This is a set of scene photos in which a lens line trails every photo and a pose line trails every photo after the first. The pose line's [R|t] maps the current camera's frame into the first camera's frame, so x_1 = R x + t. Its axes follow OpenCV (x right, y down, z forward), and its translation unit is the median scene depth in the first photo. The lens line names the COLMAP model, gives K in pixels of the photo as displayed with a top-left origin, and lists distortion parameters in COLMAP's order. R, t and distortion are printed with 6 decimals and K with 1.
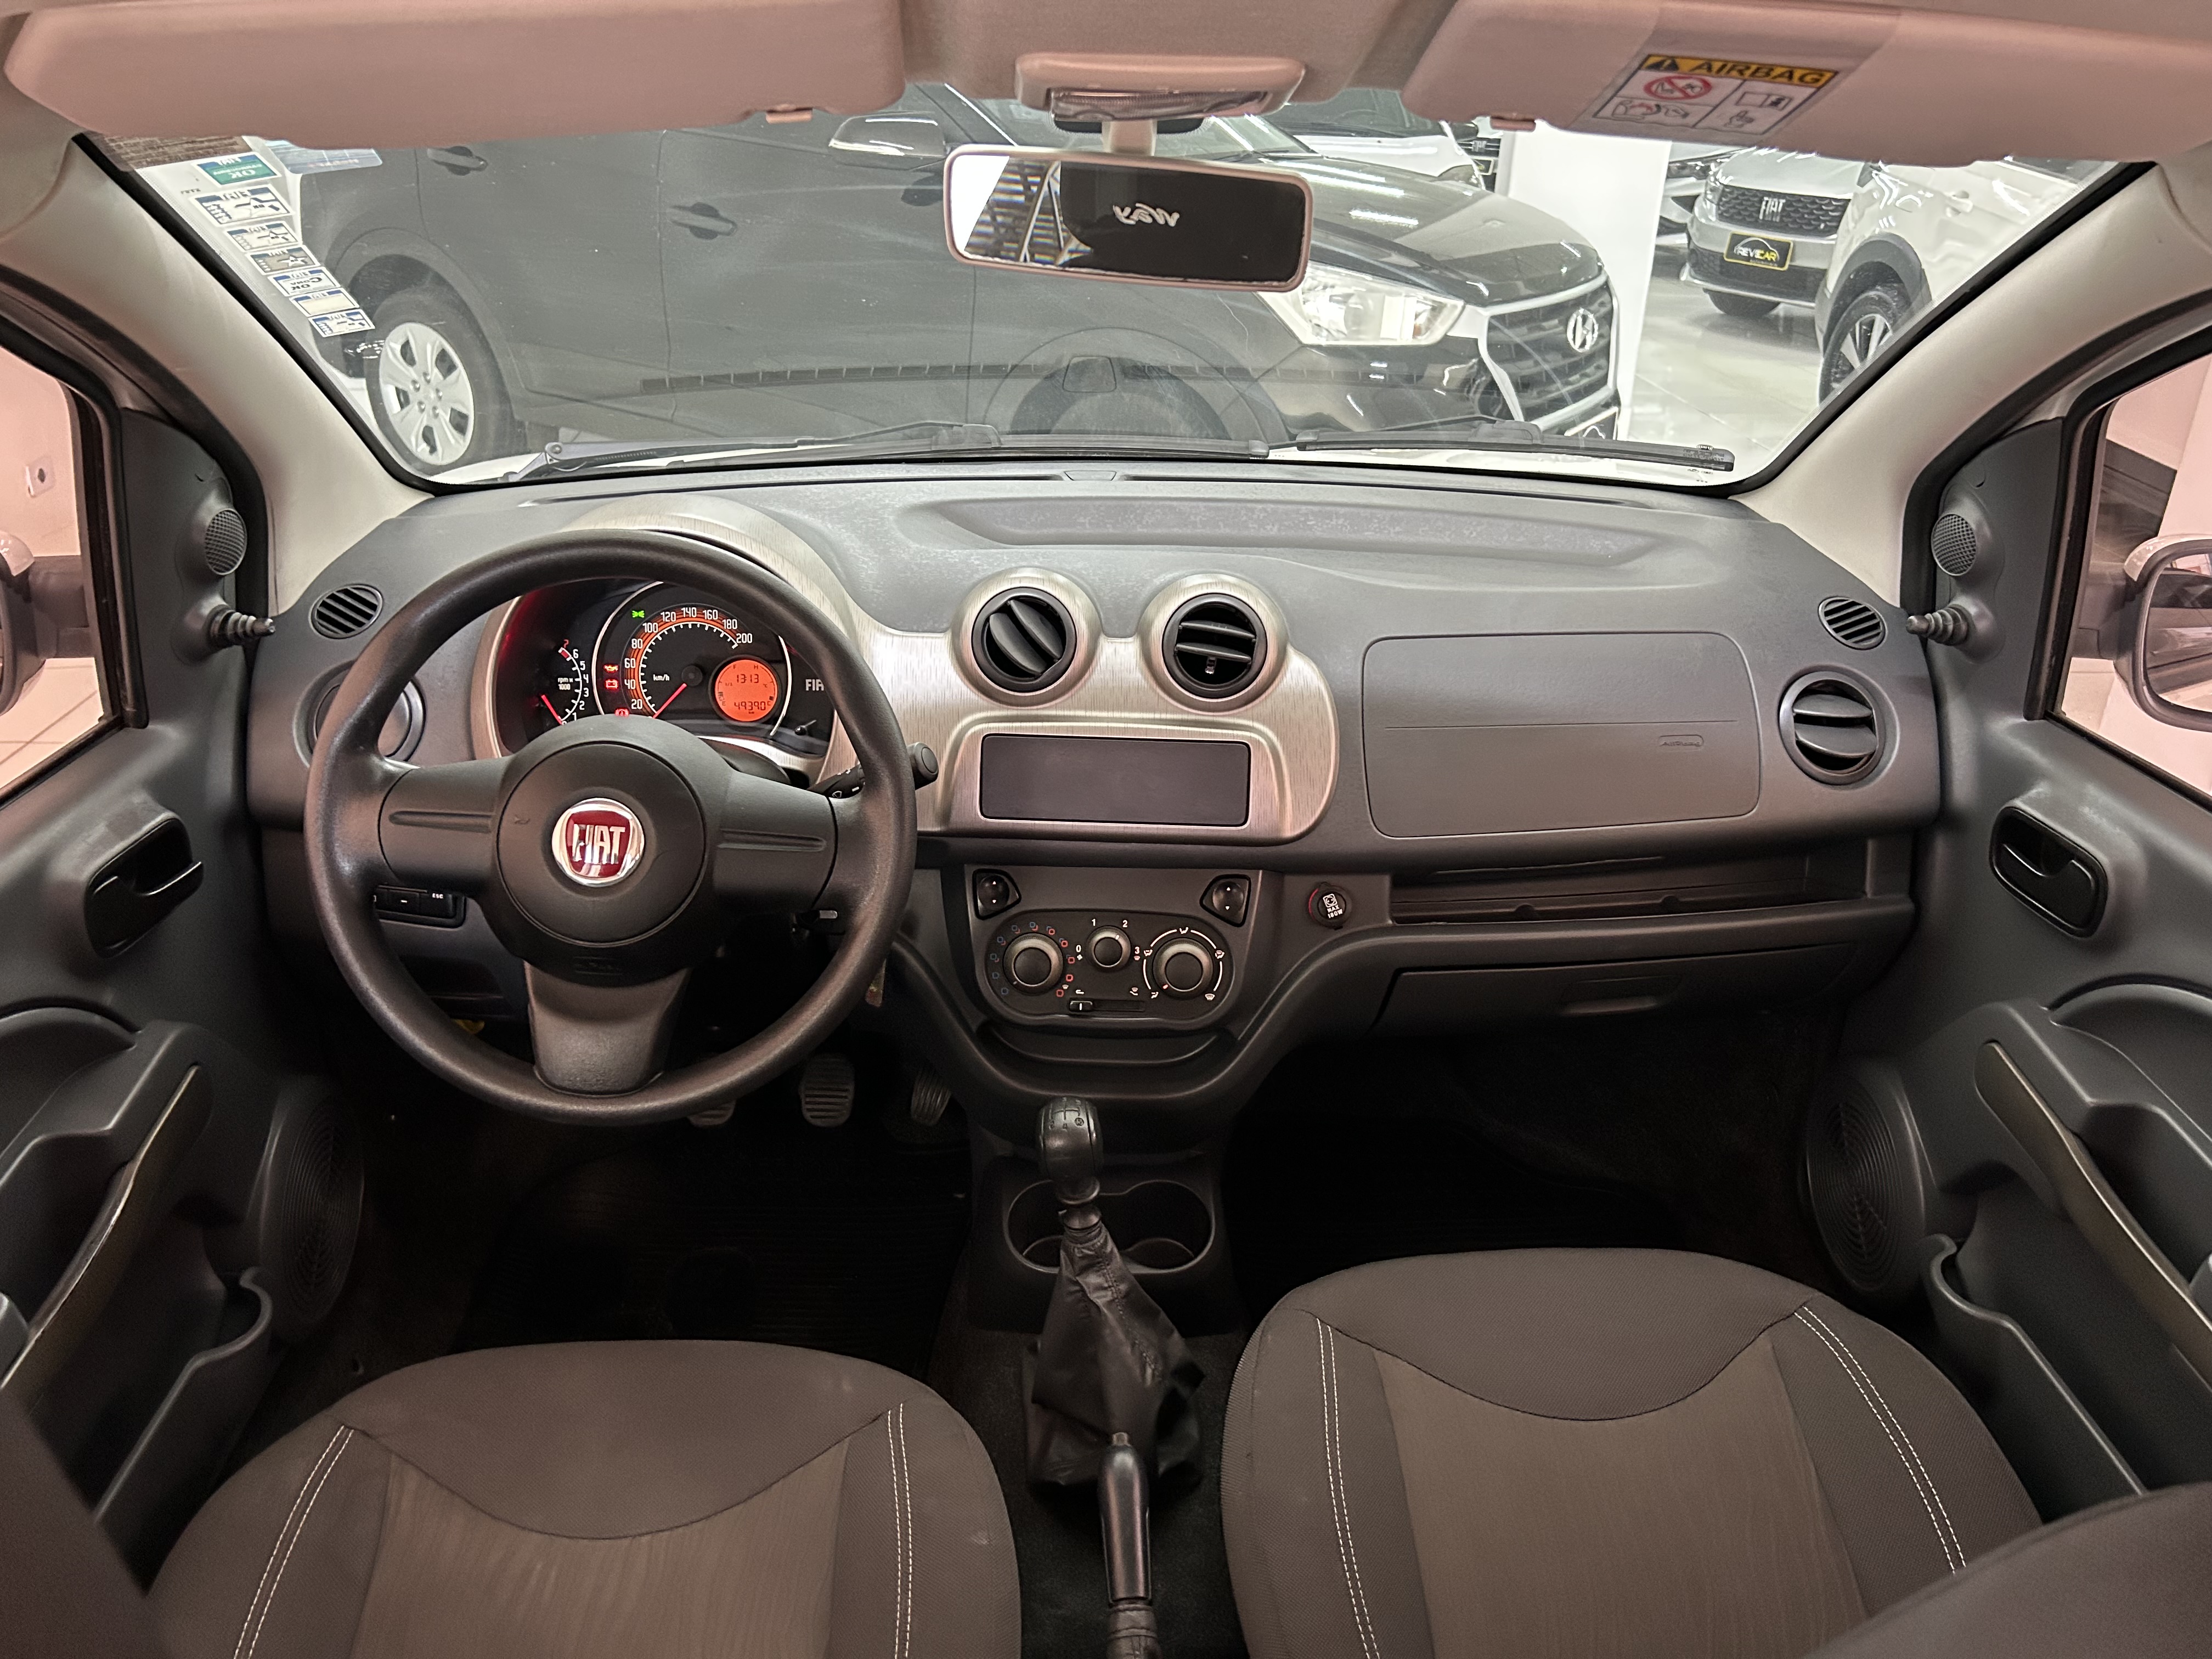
lens RADIAL K [[1640.0, 0, 1104.9], [0, 1640.0, 817.7], [0, 0, 1]] dist [0.105953, -0.189976]
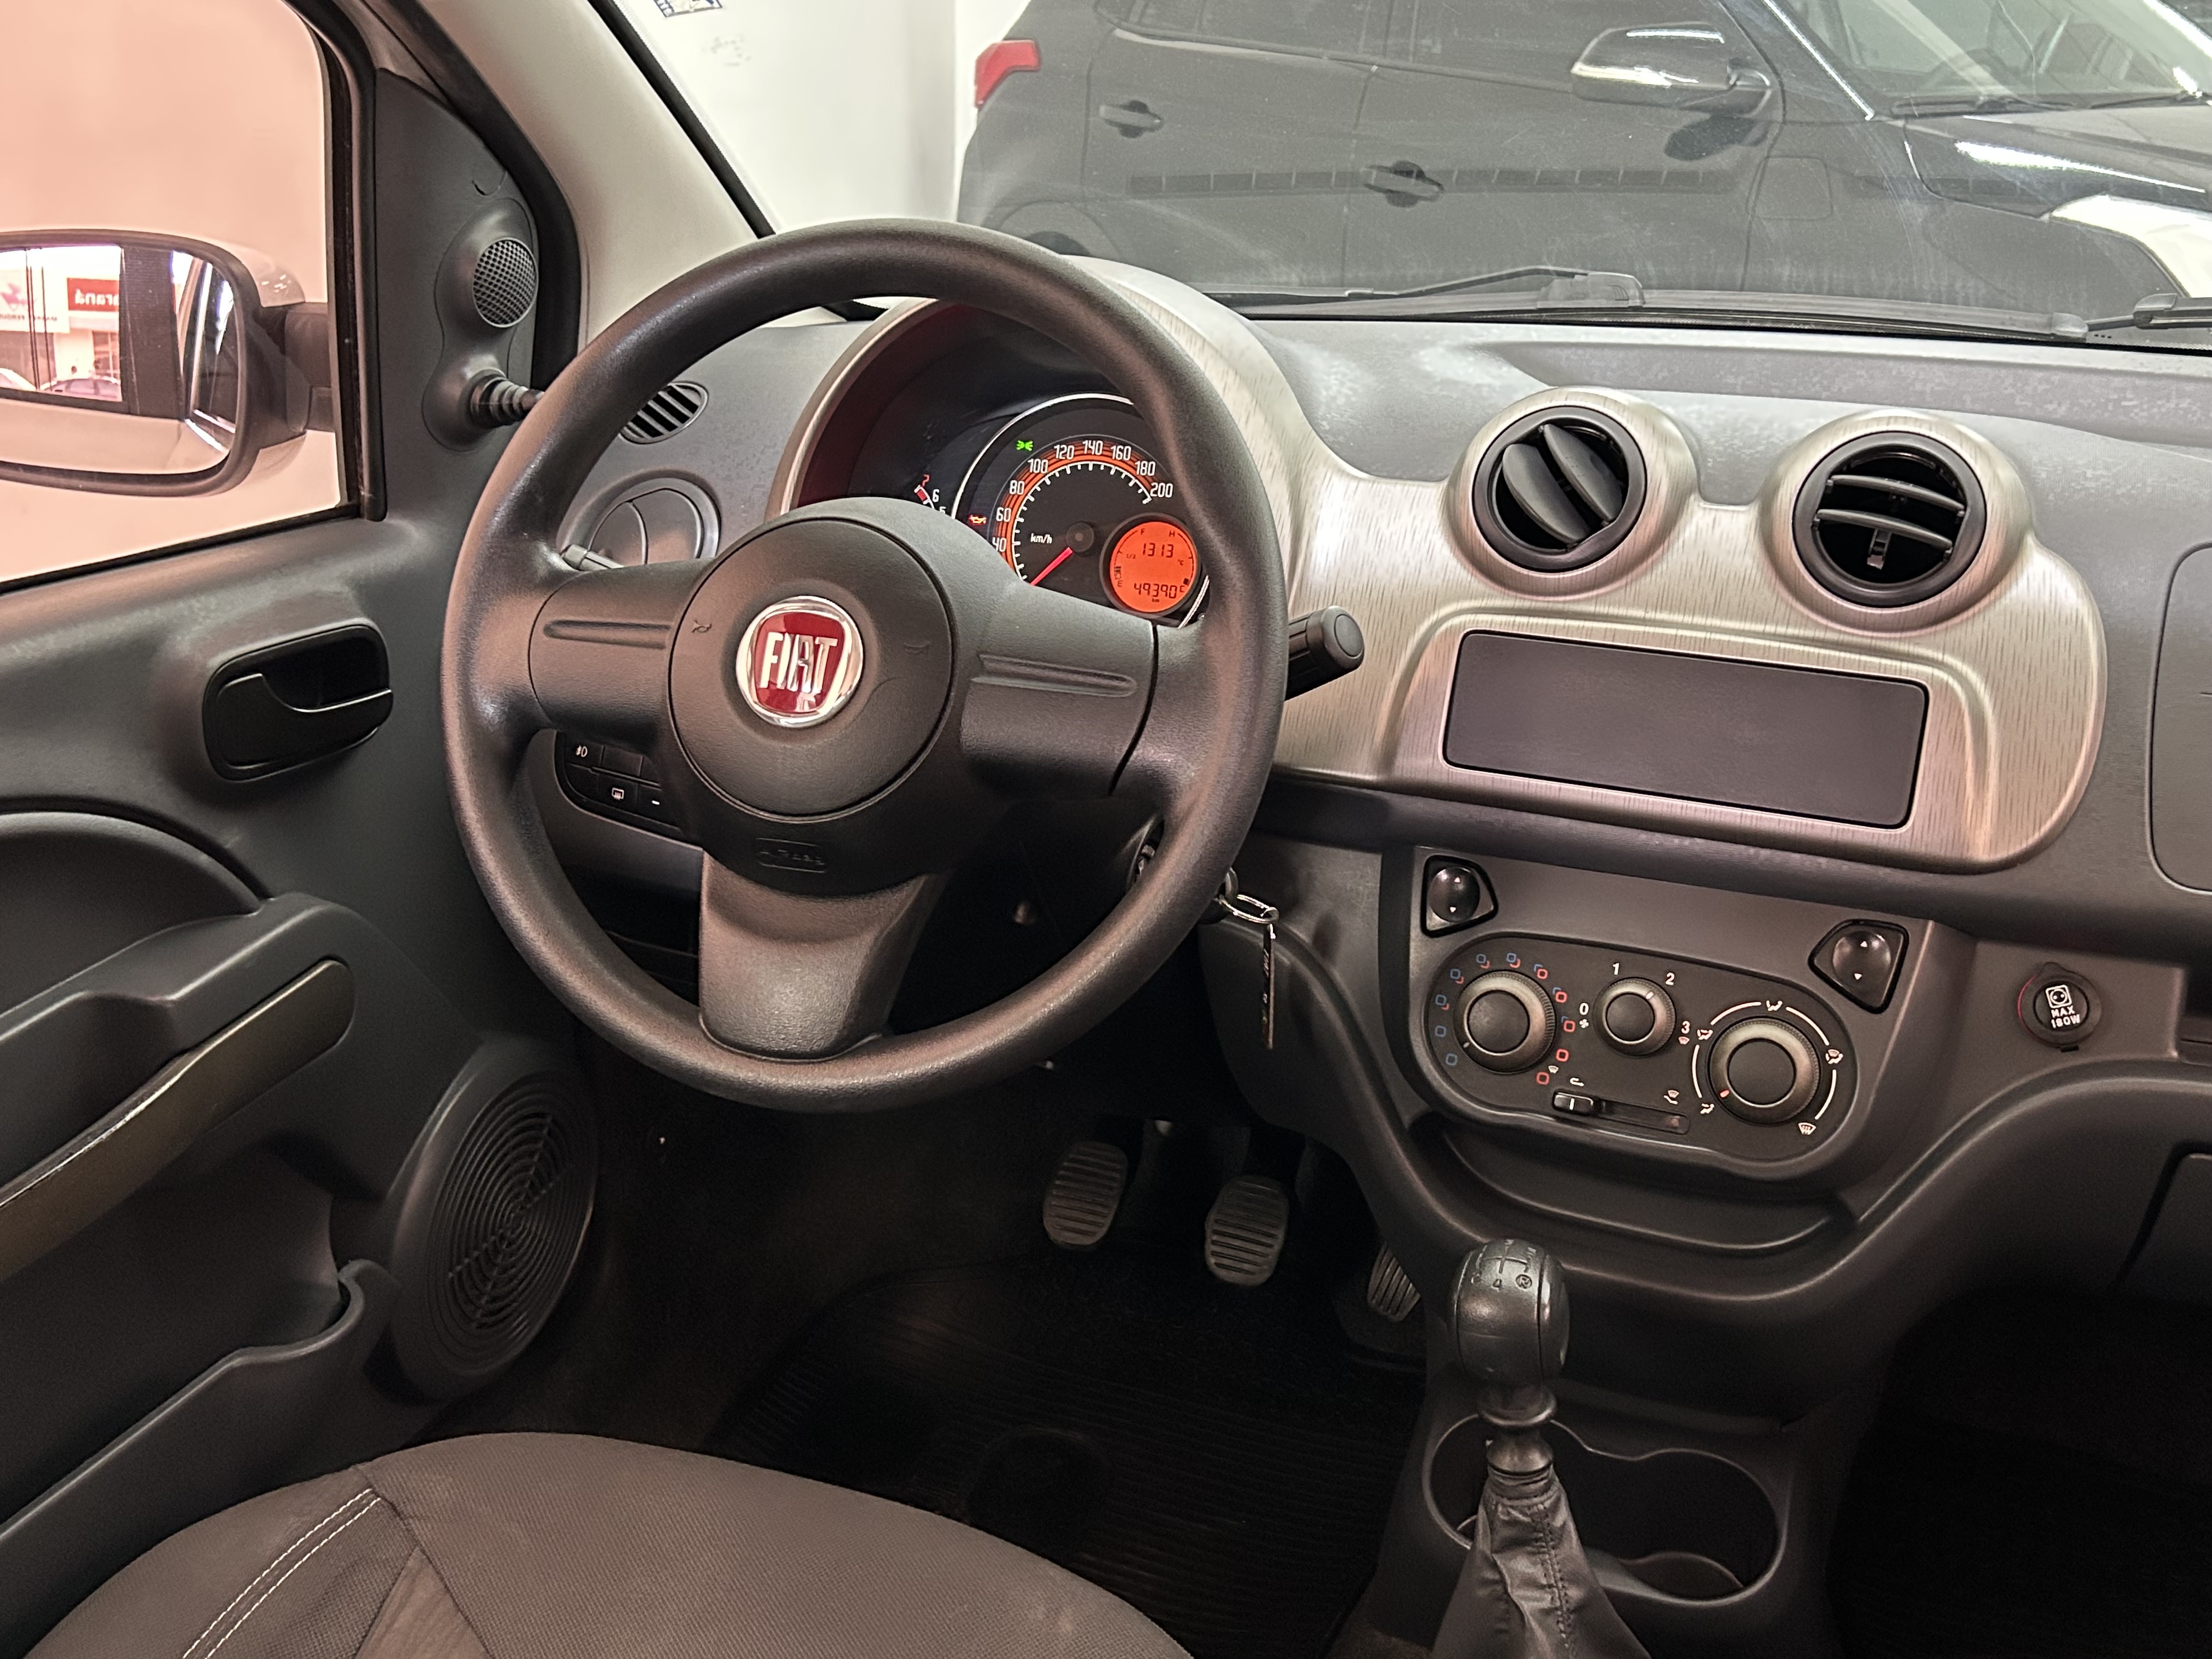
lens RADIAL K [[2125.2, 0, 1117.6], [0, 2125.2, 822.7], [0, 0, 1]] dist [0.164293, -0.458961]
pose [[0.926668, 0.119153, -0.356494, 0.097719], [-0.154389, 0.985386, -0.071966, 0.096800], [0.342710, 0.121728, 0.931522, 0.210268]]
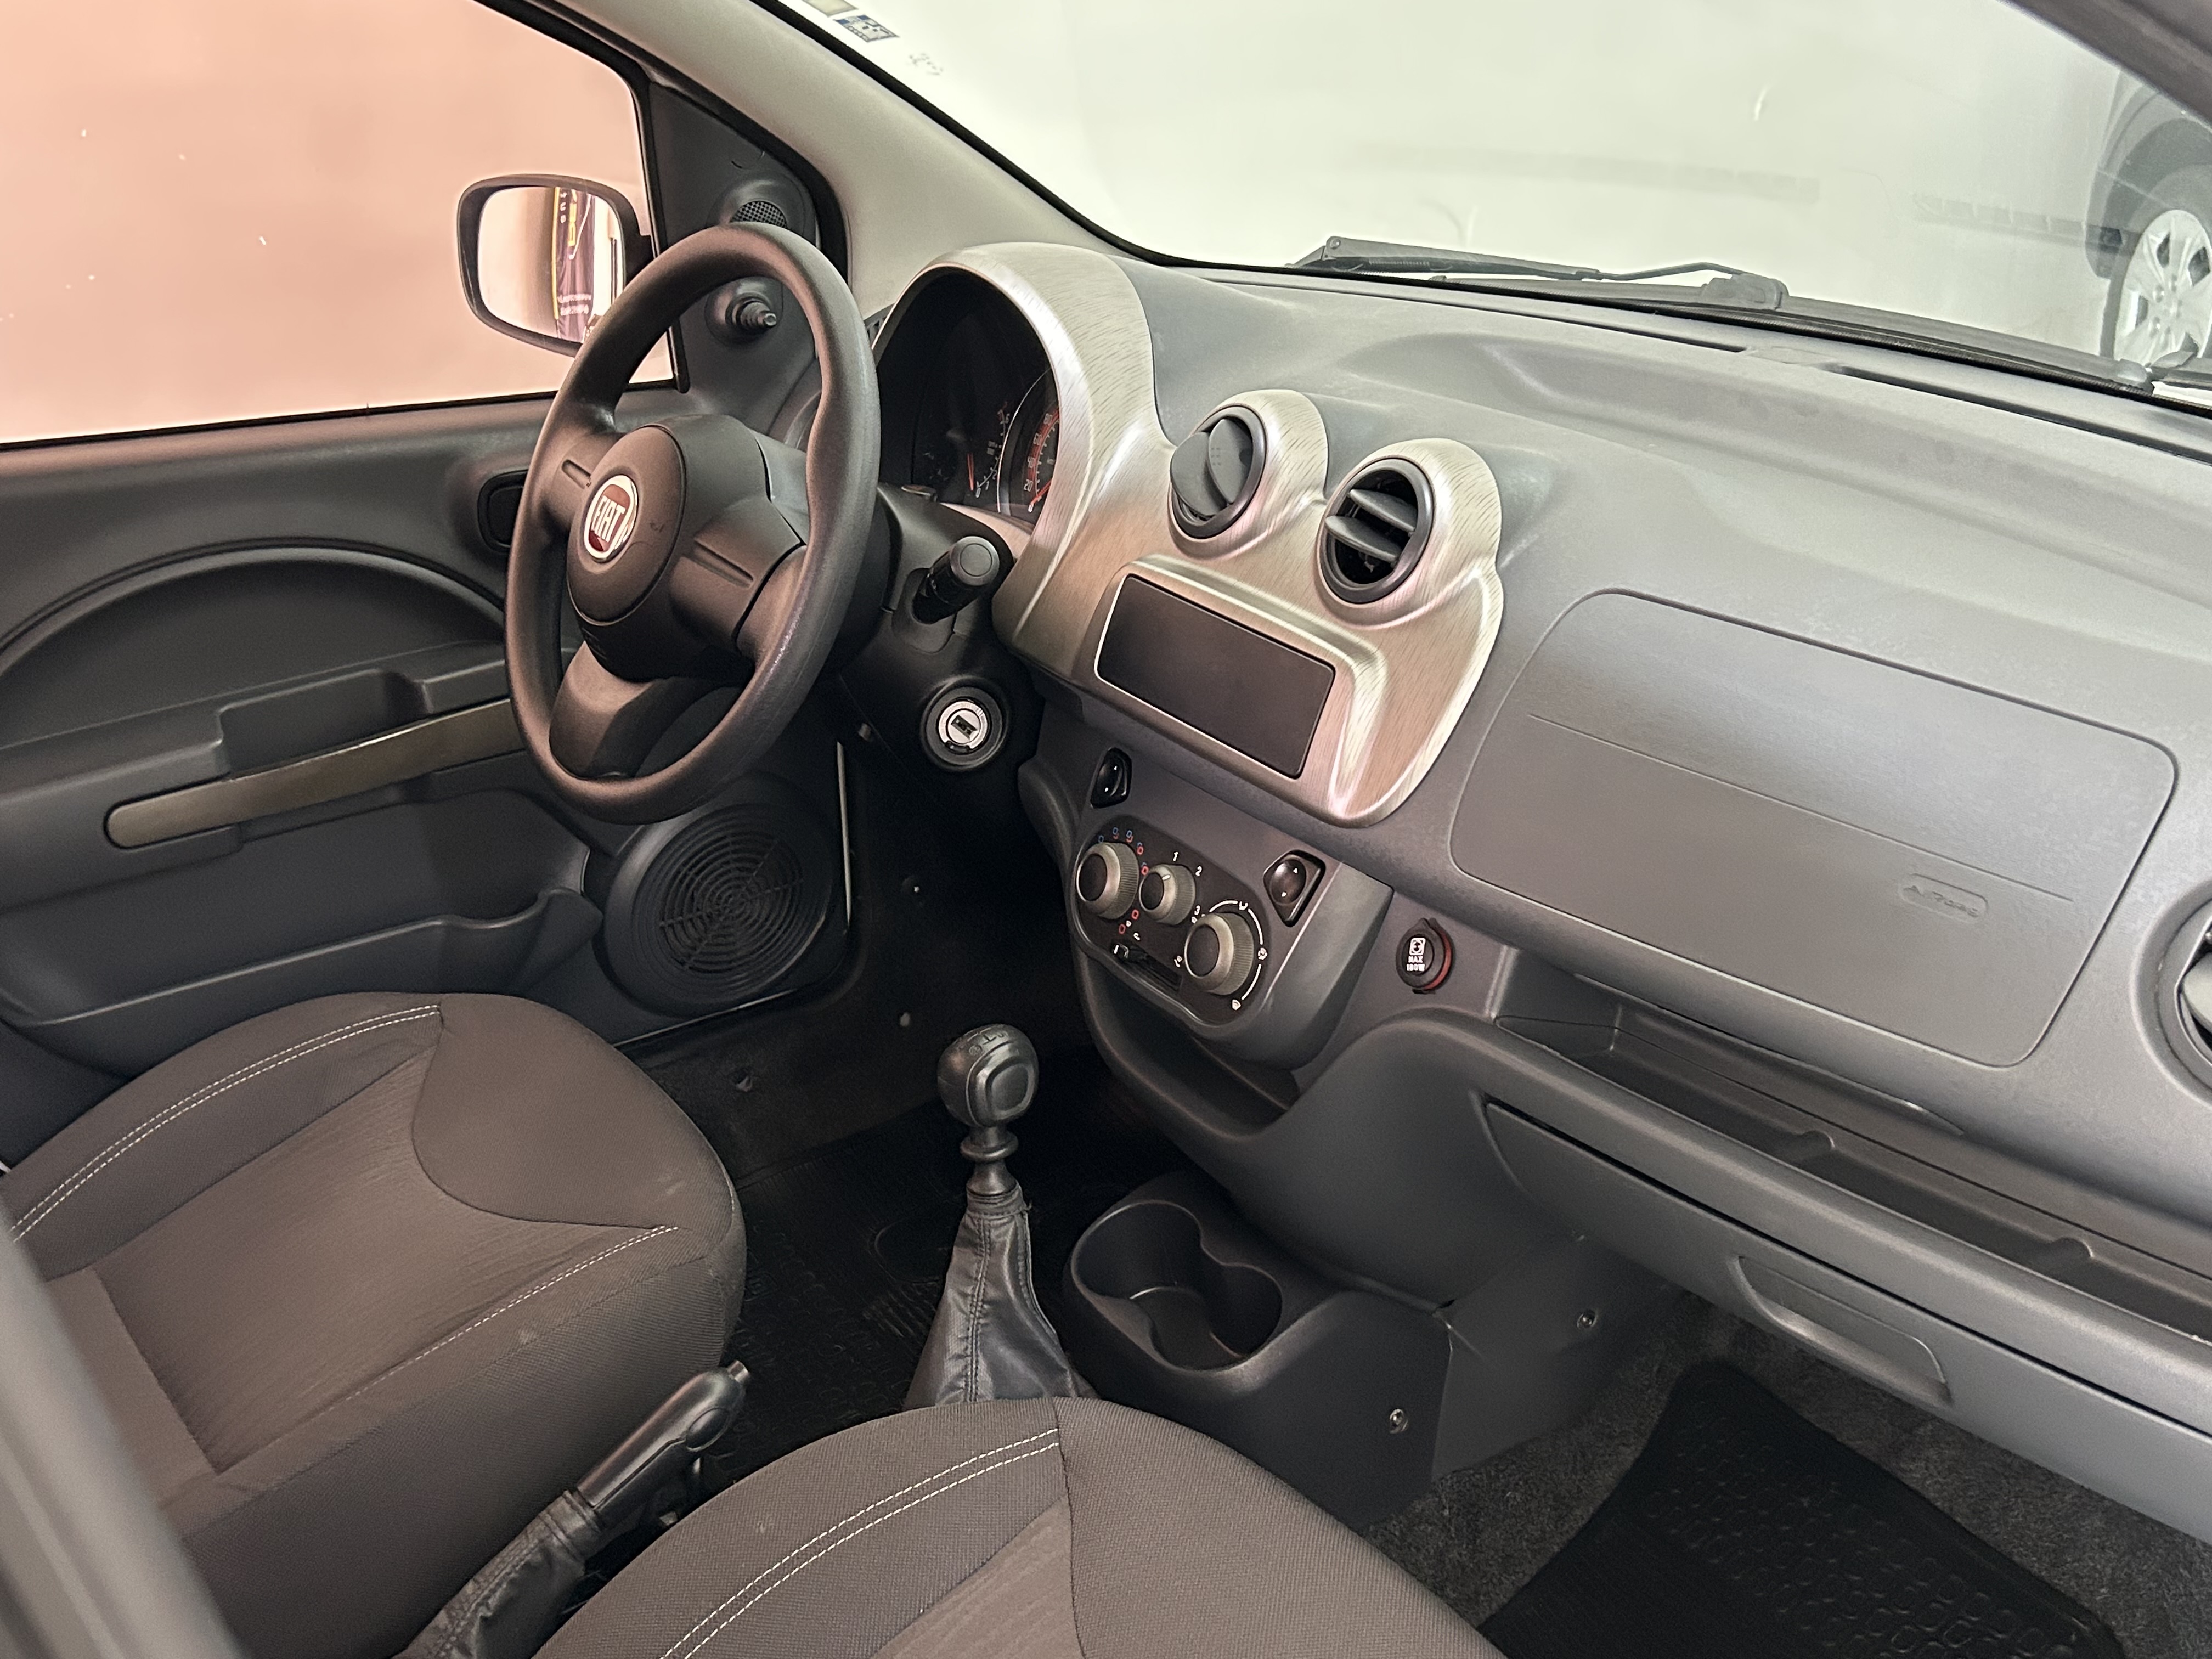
lens RADIAL K [[2266.0, 0, 1106.0], [0, 2266.0, 829.5], [0, 0, 1]] dist [0.122511, 0.002245]
pose [[0.550644, 0.307785, -0.775925, 0.791372], [-0.342913, 0.930892, 0.125904, -0.068822], [0.761053, 0.196747, 0.618133, 0.333470]]
